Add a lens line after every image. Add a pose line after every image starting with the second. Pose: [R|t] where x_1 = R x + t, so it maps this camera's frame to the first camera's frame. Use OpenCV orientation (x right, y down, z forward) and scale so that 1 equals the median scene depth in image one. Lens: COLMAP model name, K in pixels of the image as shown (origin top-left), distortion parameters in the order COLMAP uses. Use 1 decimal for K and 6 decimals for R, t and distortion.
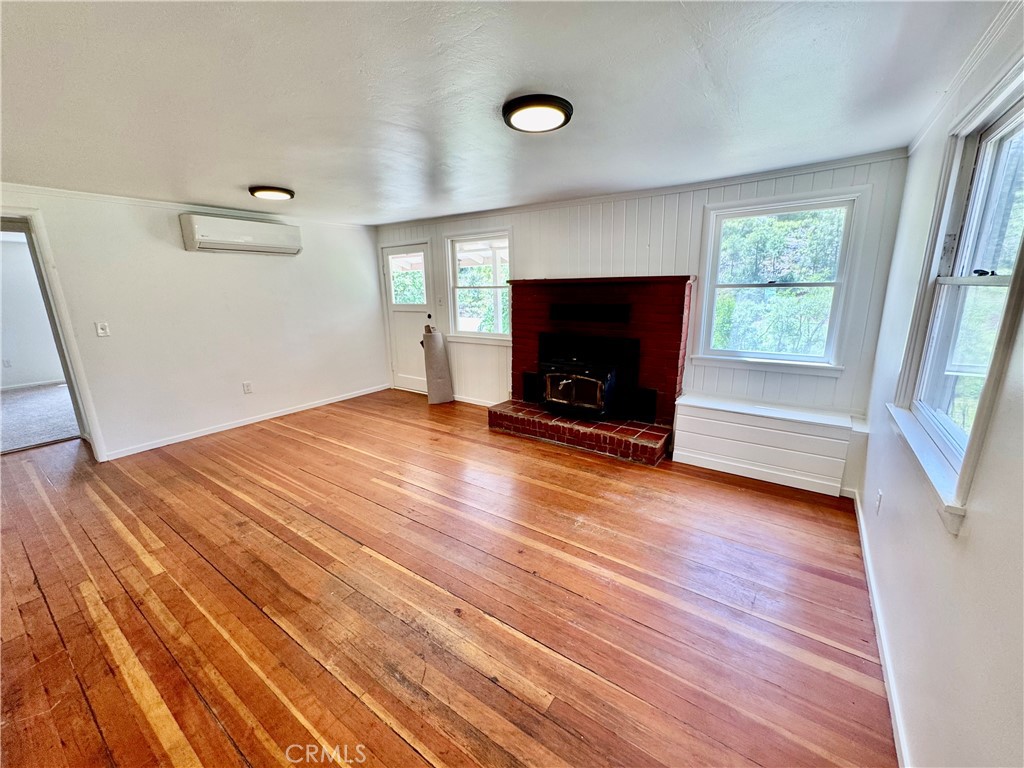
lens RADIAL K [[410.5, 0, 510.4], [0, 410.5, 382.2], [0, 0, 1]] dist [-0.002353, 0.001381]
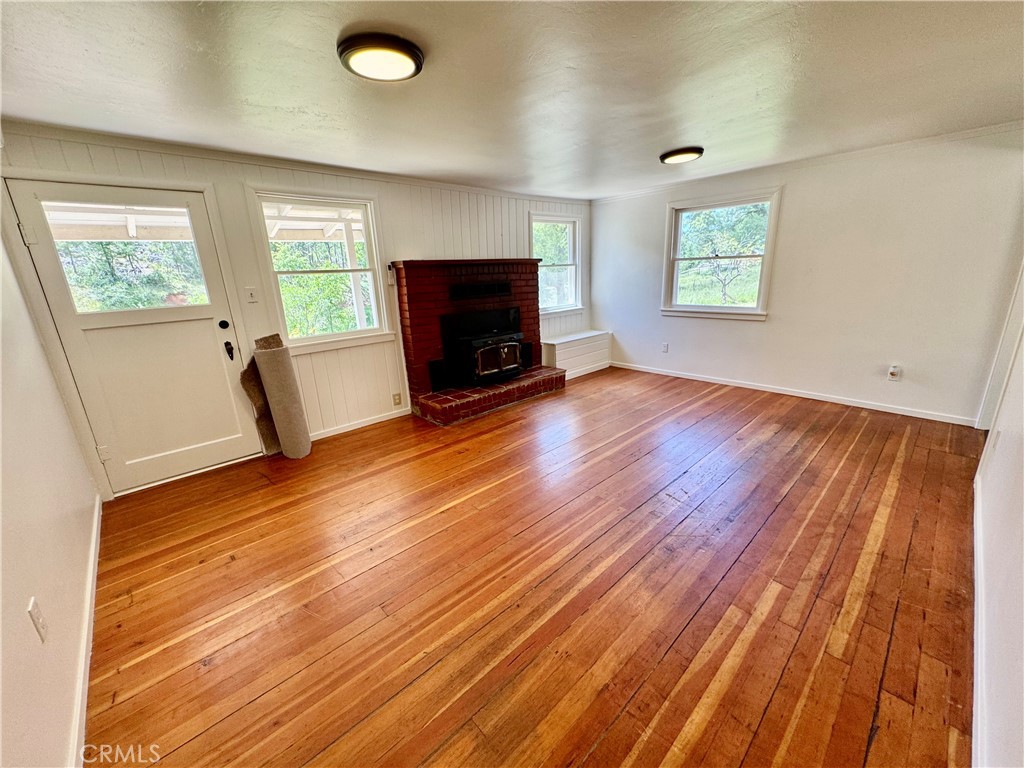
lens RADIAL K [[410.5, 0, 509.3], [0, 410.5, 386.3], [0, 0, 1]] dist [-0.002353, 0.001381]
pose [[0.202664, -0.261077, 0.943804, -1.417513], [0.254766, 0.944673, 0.206611, -0.204155], [-0.945527, 0.198577, 0.257965, 1.043682]]
